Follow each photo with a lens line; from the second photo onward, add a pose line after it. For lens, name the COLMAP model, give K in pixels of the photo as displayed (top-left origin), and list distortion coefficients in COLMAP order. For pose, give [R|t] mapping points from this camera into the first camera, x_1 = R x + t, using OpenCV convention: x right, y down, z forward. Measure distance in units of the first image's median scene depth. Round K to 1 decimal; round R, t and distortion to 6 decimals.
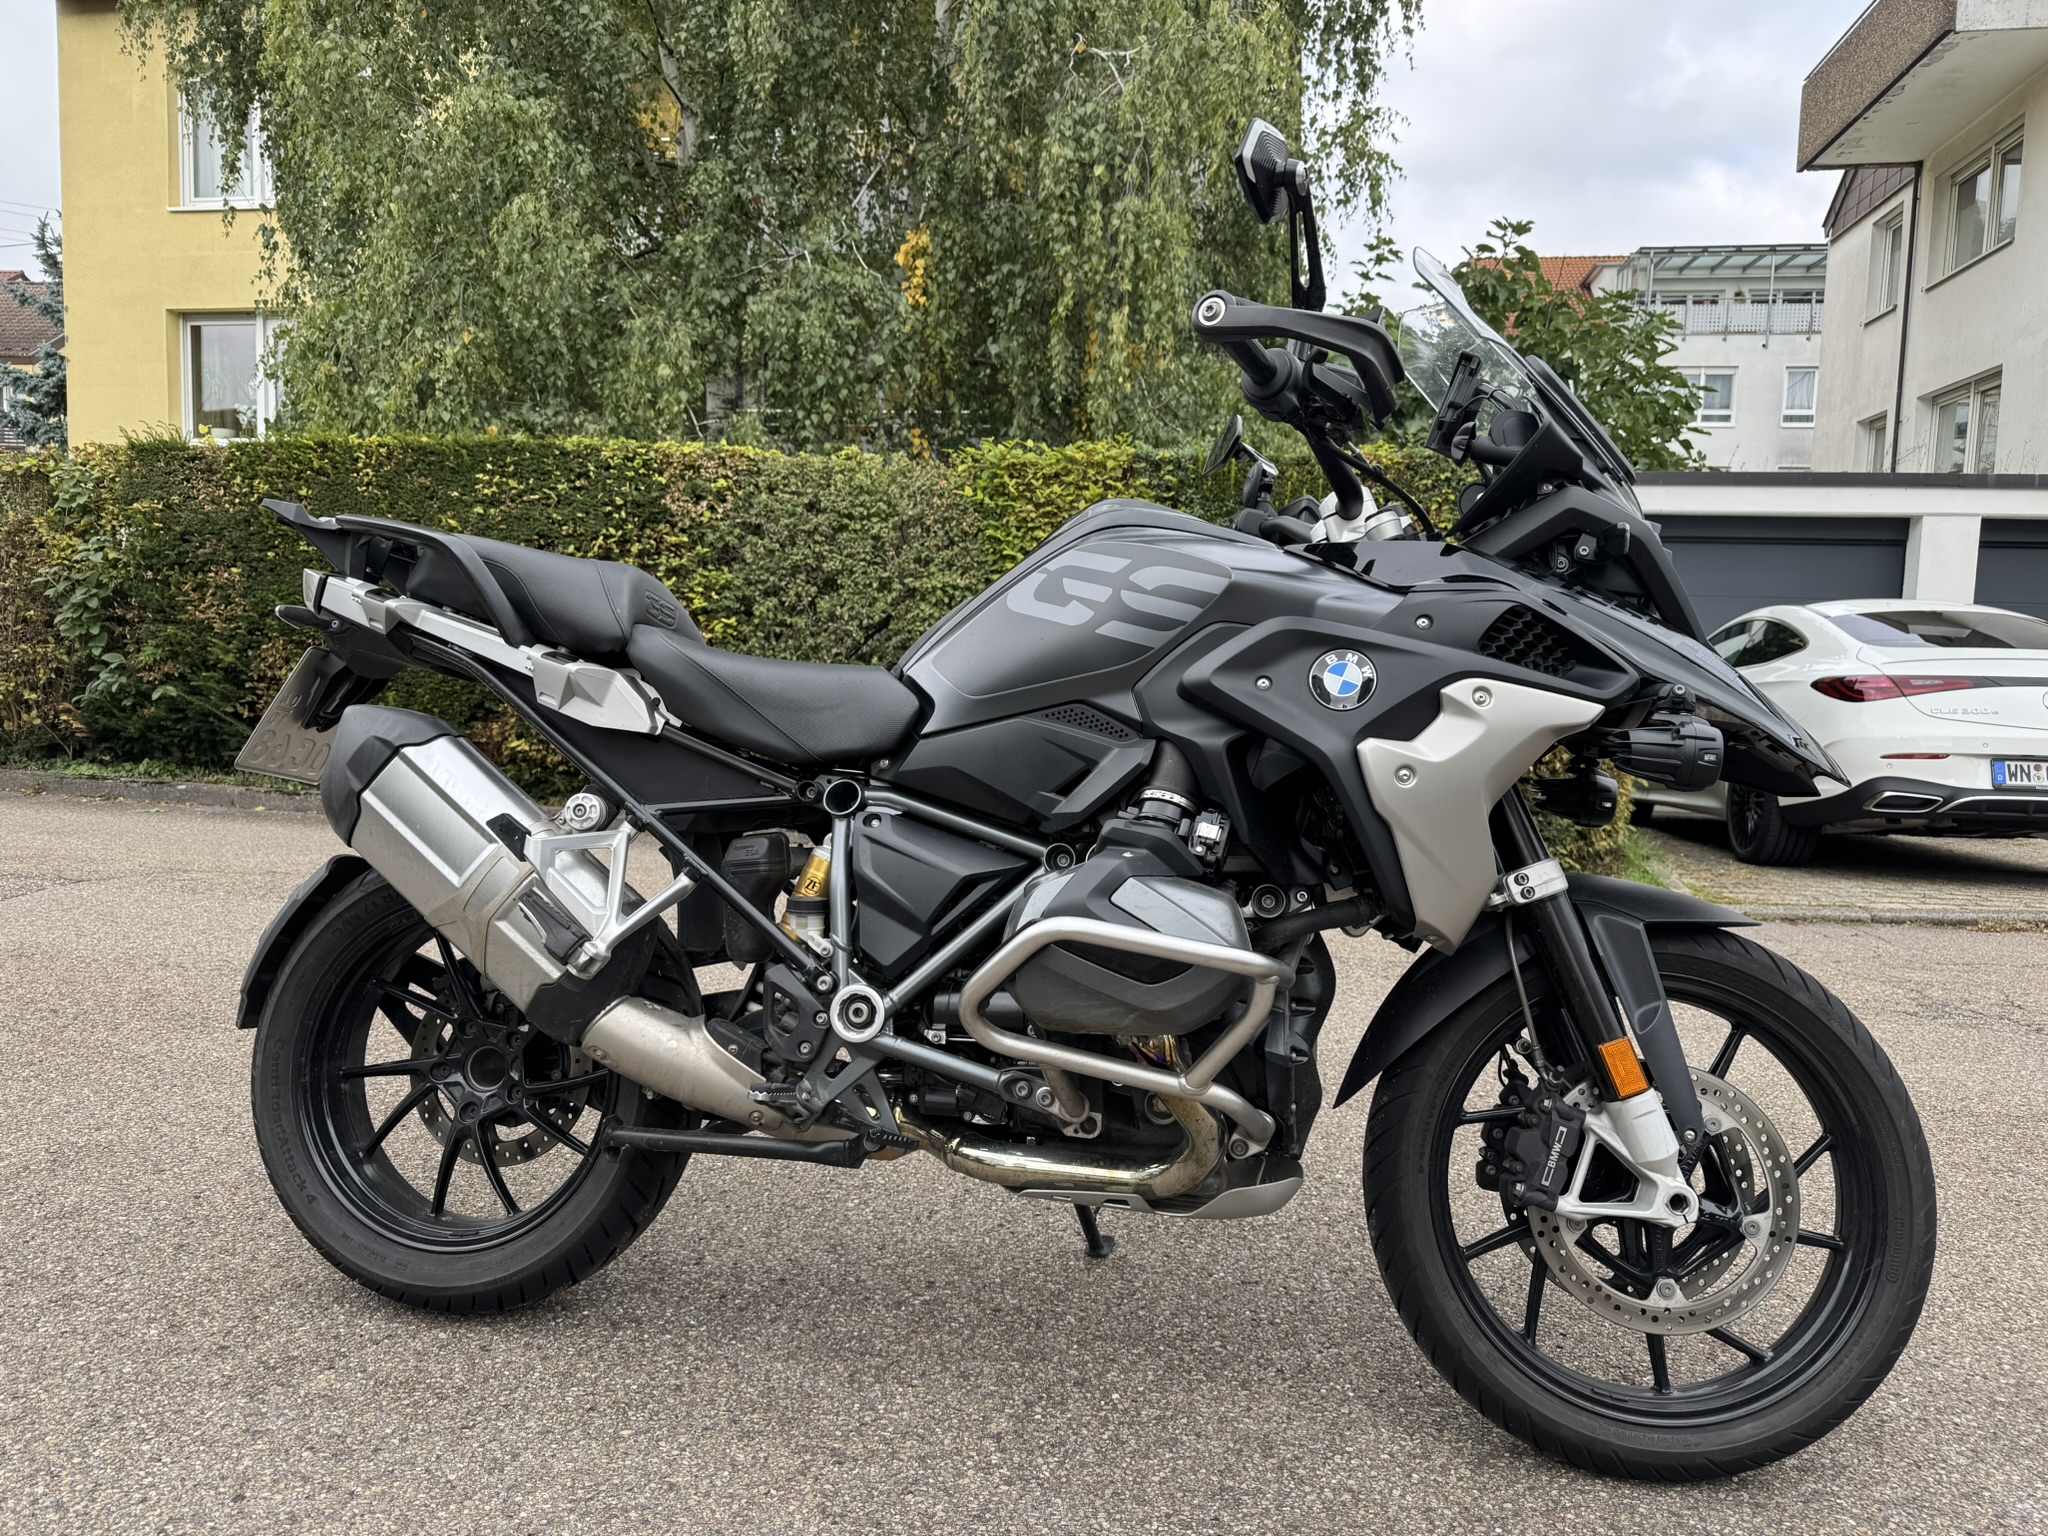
lens RADIAL K [[1385.6, 0, 1023.3], [0, 1385.6, 764.1], [0, 0, 1]] dist [0.004577, -0.010054]
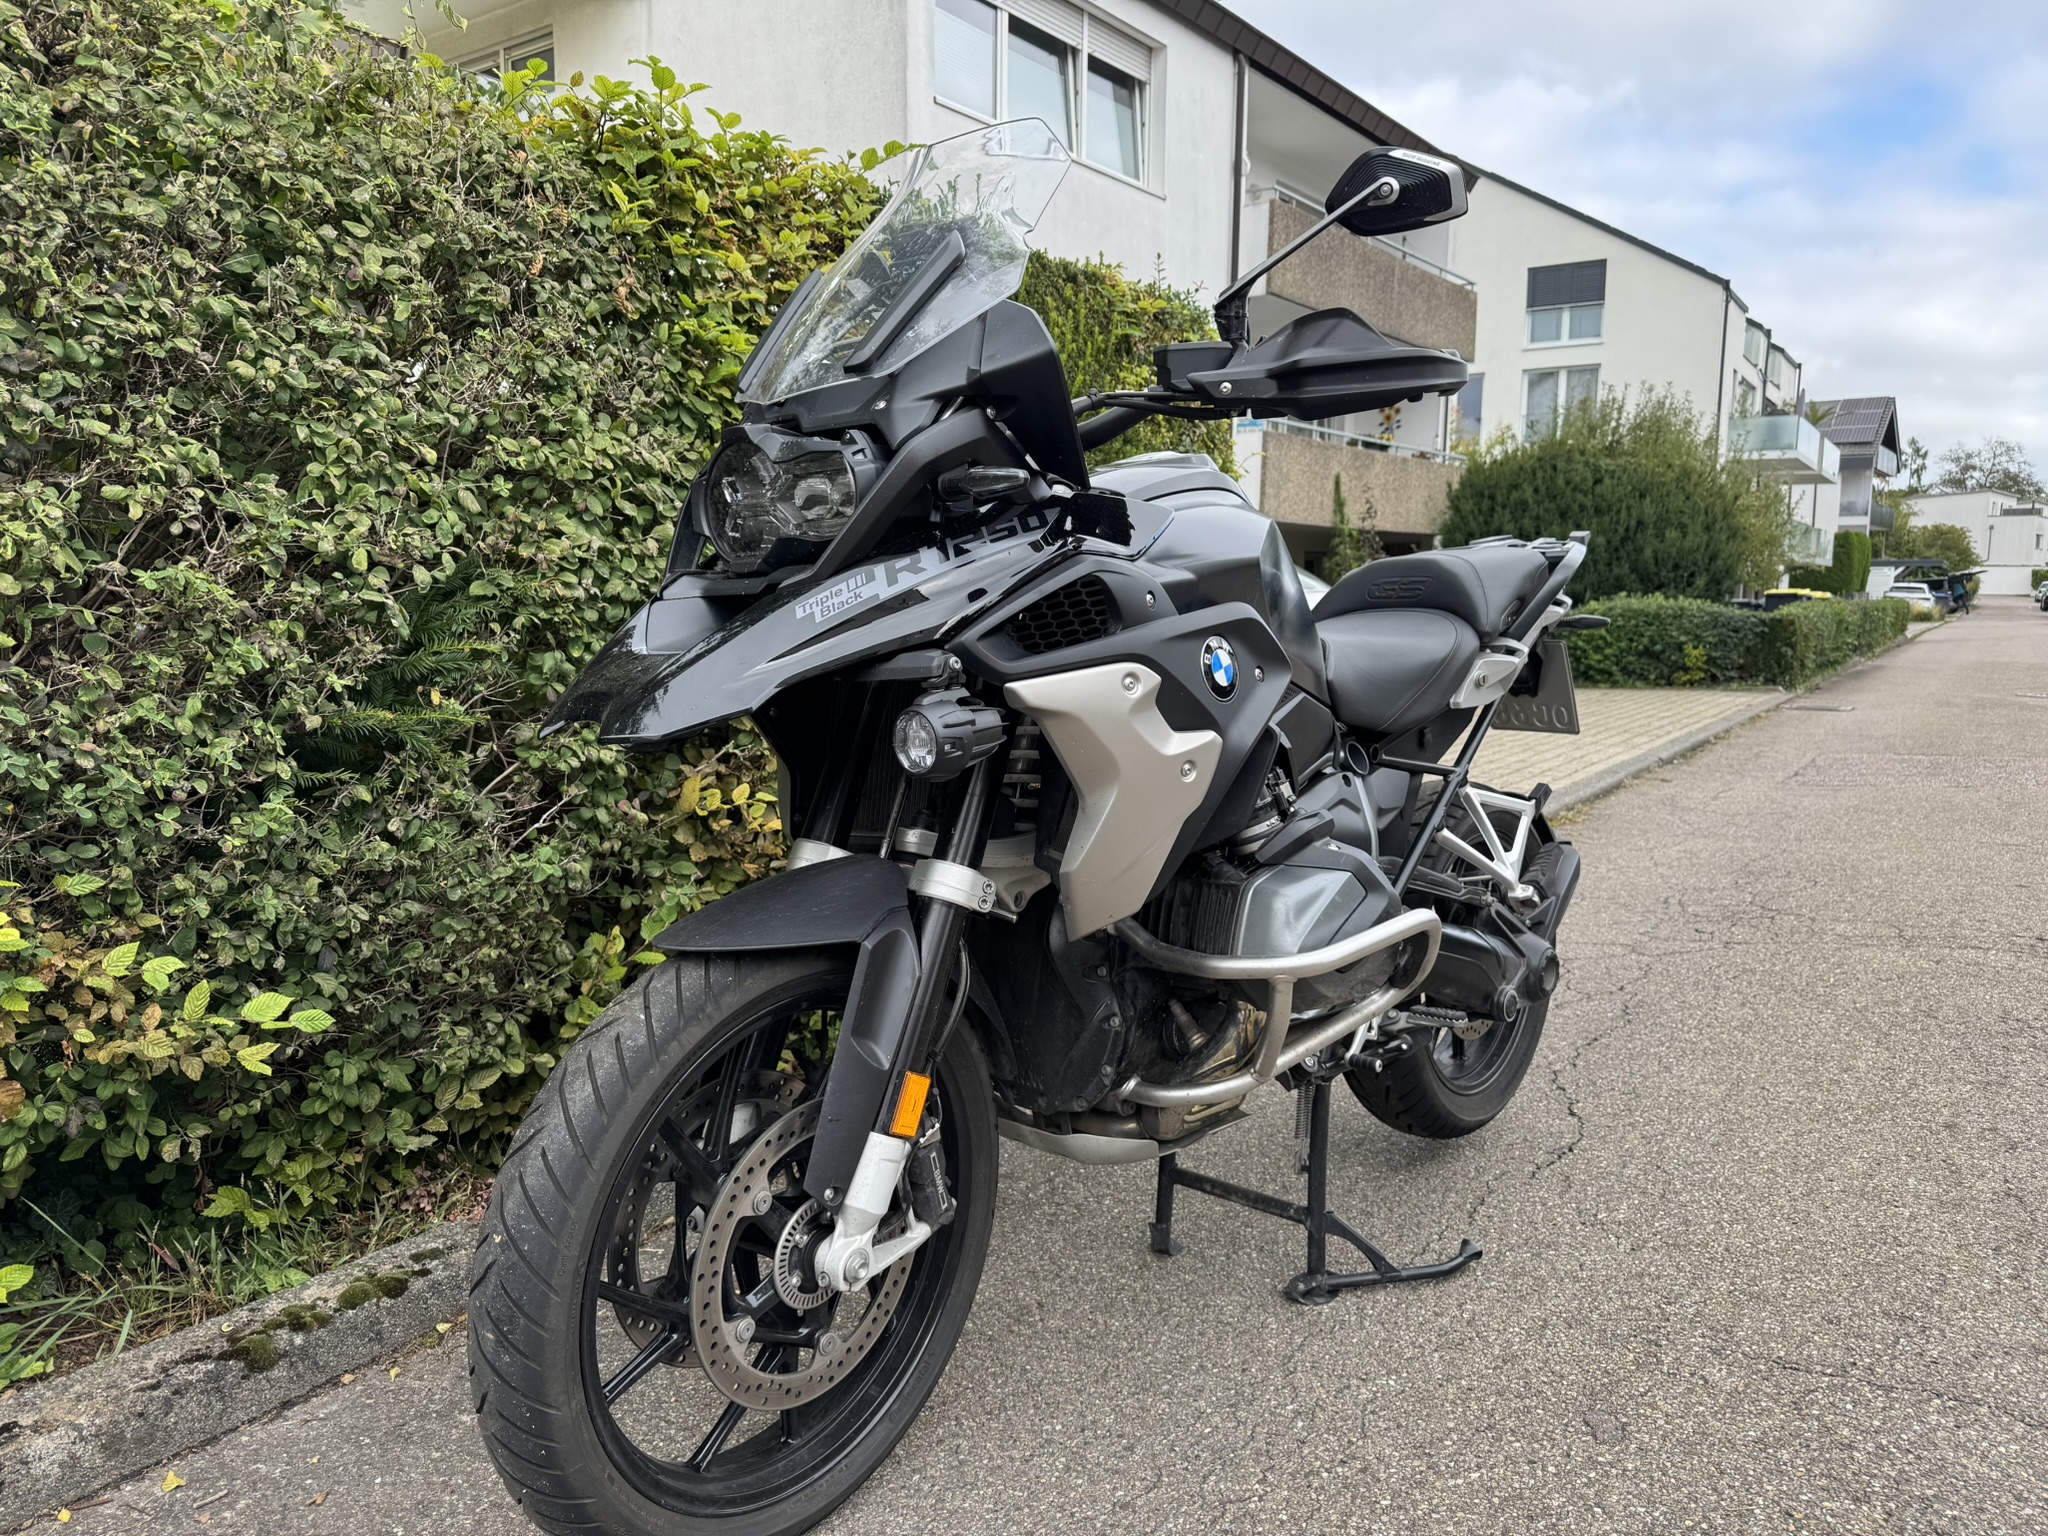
lens RADIAL K [[1385.6, 0, 1025.6], [0, 1385.6, 766.4], [0, 0, 1]] dist [0.004577, -0.010054]
pose [[0.474876, -0.137098, 0.869308, -0.306859], [0.079722, 0.990431, 0.112650, -0.083418], [-0.876435, 0.015808, 0.481262, 0.721926]]
